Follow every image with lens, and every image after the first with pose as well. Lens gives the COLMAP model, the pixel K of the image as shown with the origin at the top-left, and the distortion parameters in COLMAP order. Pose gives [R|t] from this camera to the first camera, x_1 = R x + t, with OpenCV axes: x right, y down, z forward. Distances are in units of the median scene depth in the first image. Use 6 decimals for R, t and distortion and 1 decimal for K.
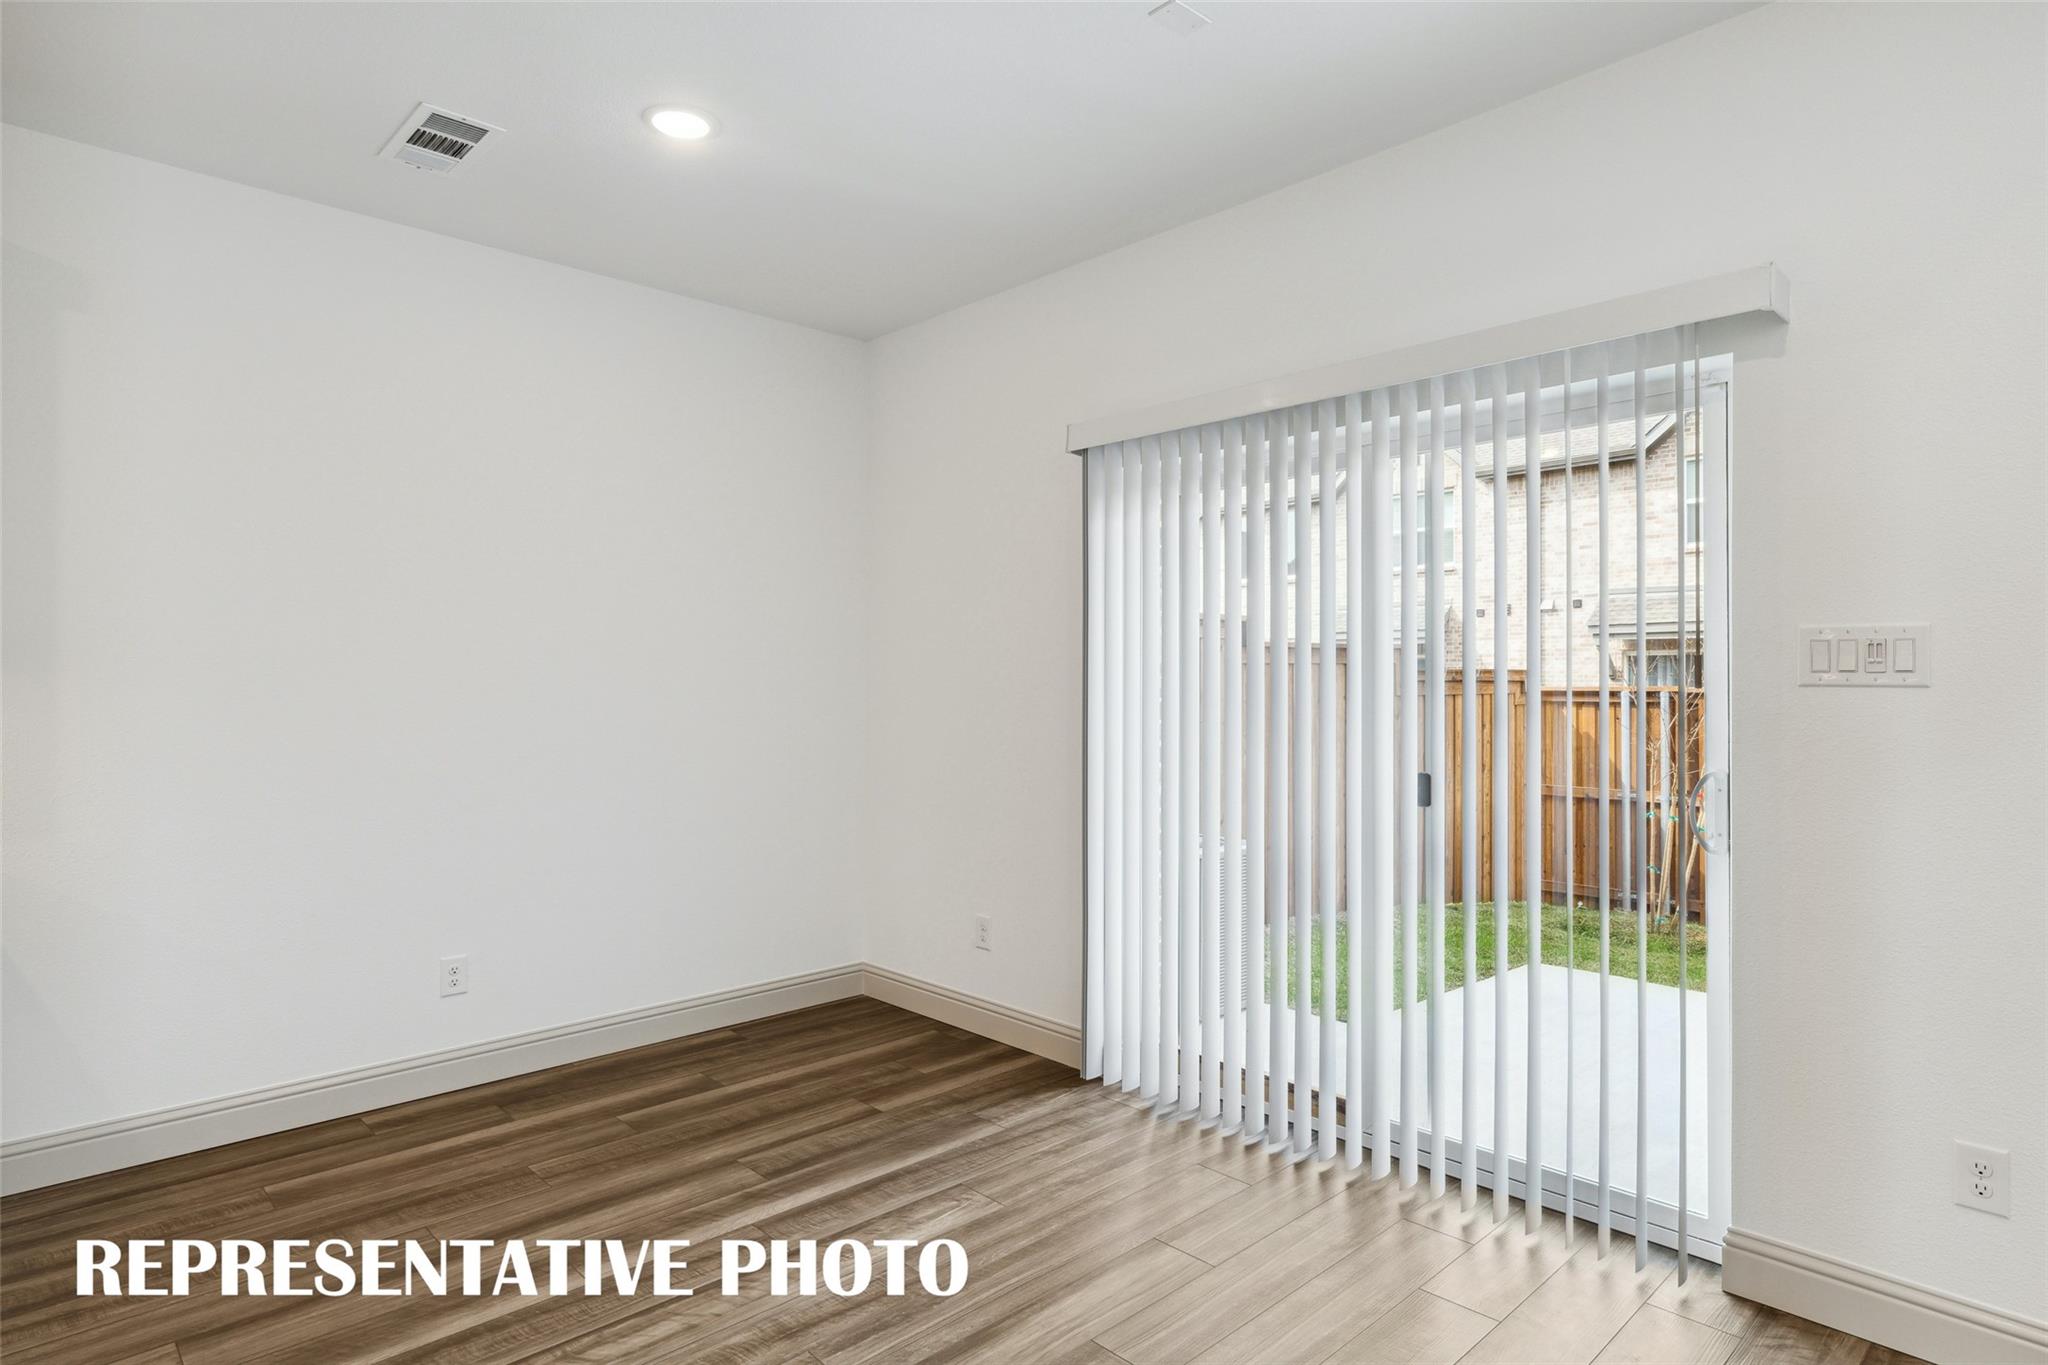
lens RADIAL K [[1127.5, 0, 1045.1], [0, 1127.5, 682.3], [0, 0, 1]] dist [0.002222, 0.000387]
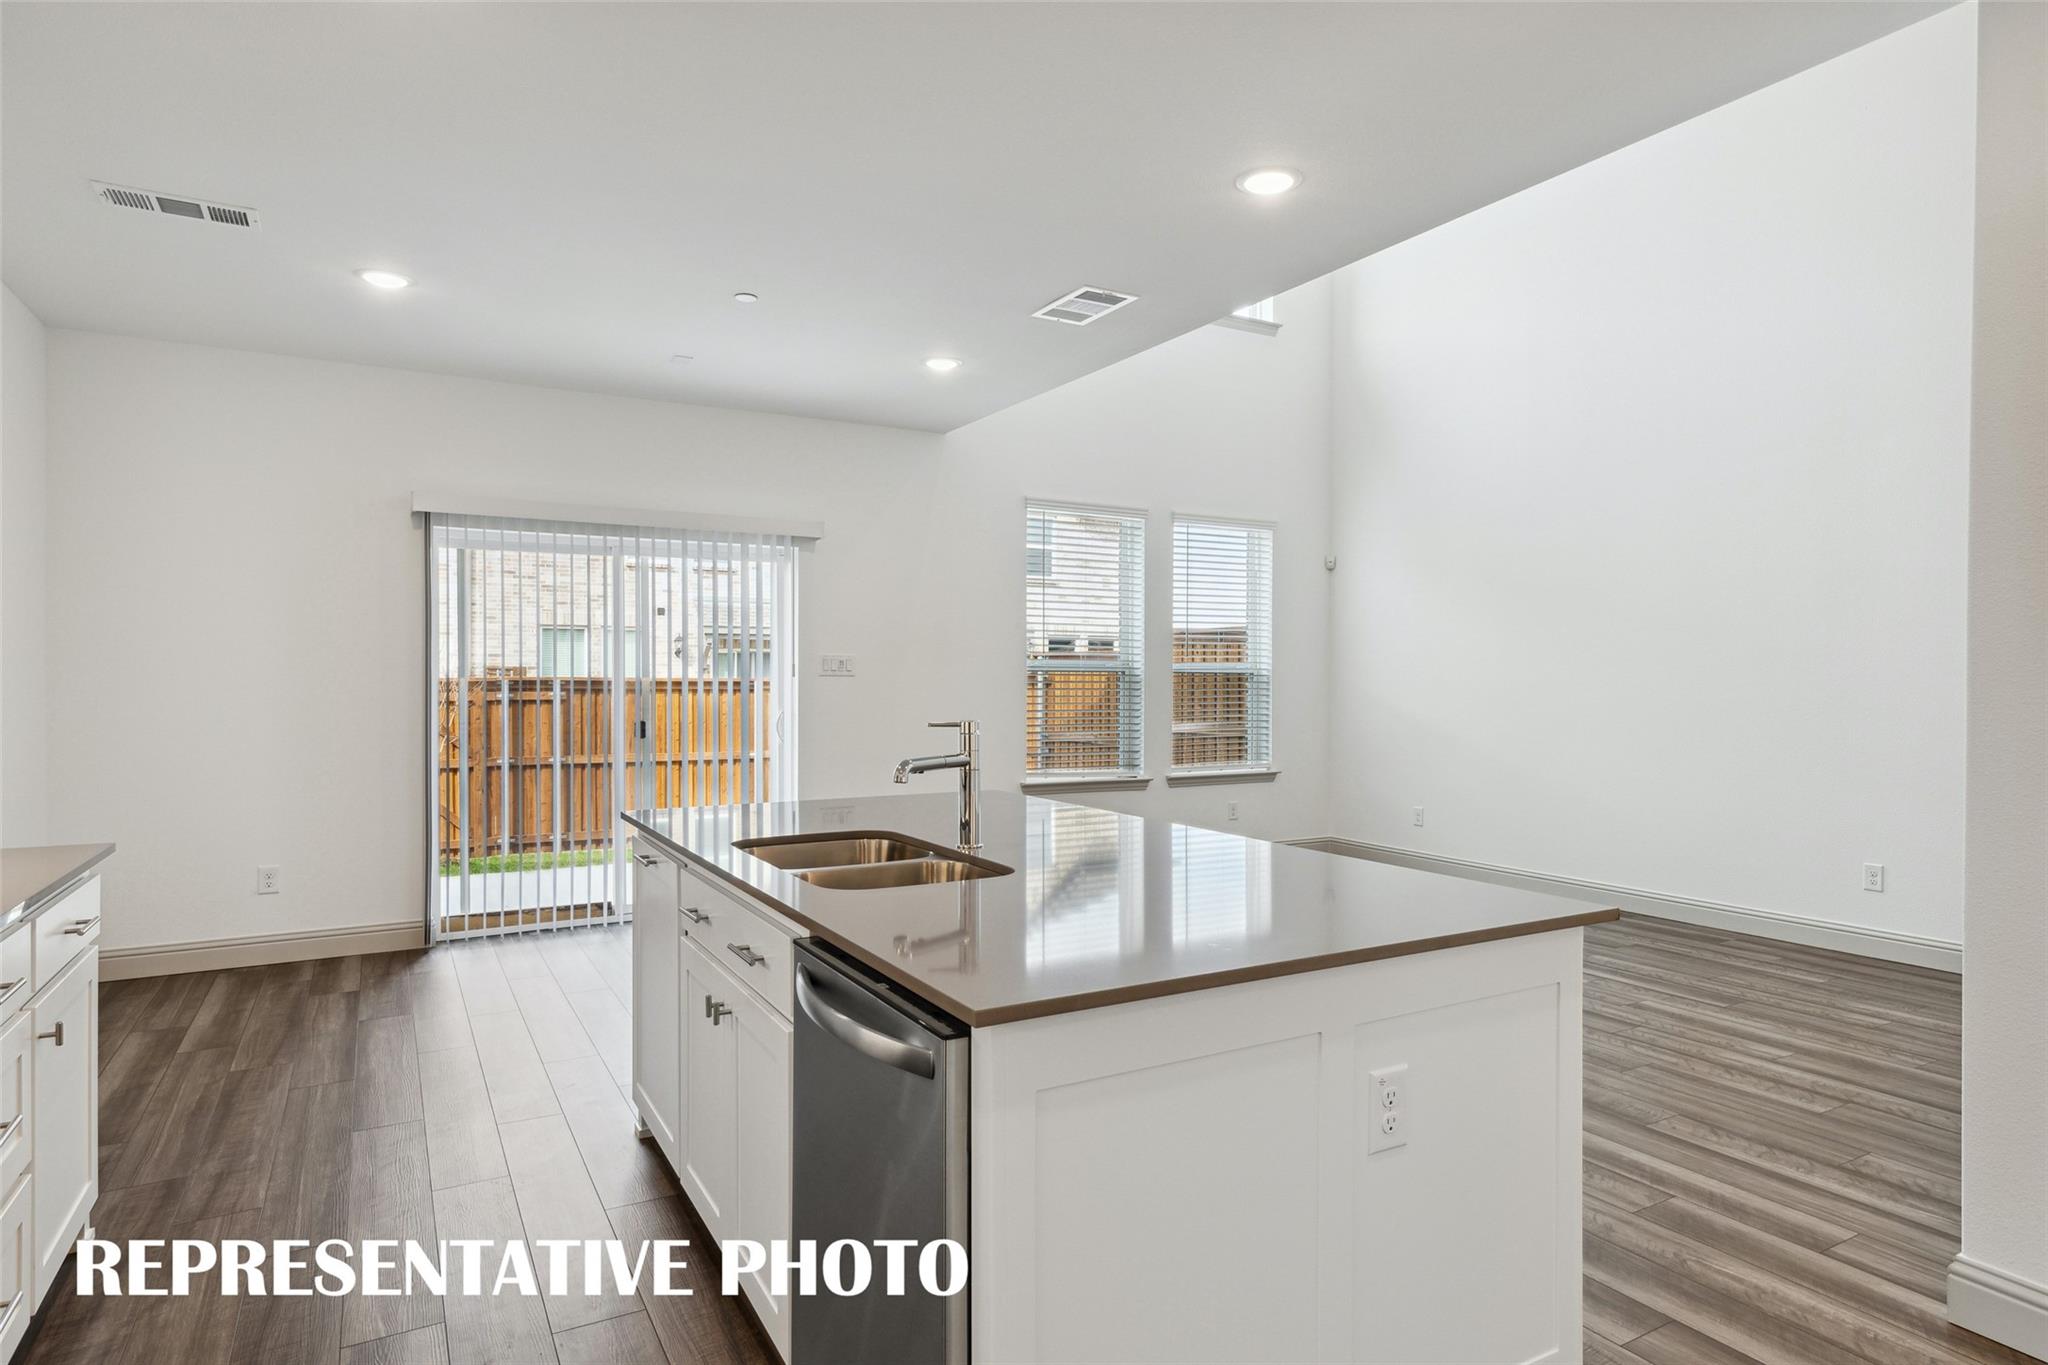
lens RADIAL K [[1145.3, 0, 1024.0], [0, 1145.3, 682.5], [0, 0, 1]] dist [0.000272, -0.000499]
pose [[0.260079, -0.003324, 0.965582, -1.395863], [-0.002025, 0.999990, 0.003988, 0.004241], [-0.965585, -0.002993, 0.260069, -0.141876]]
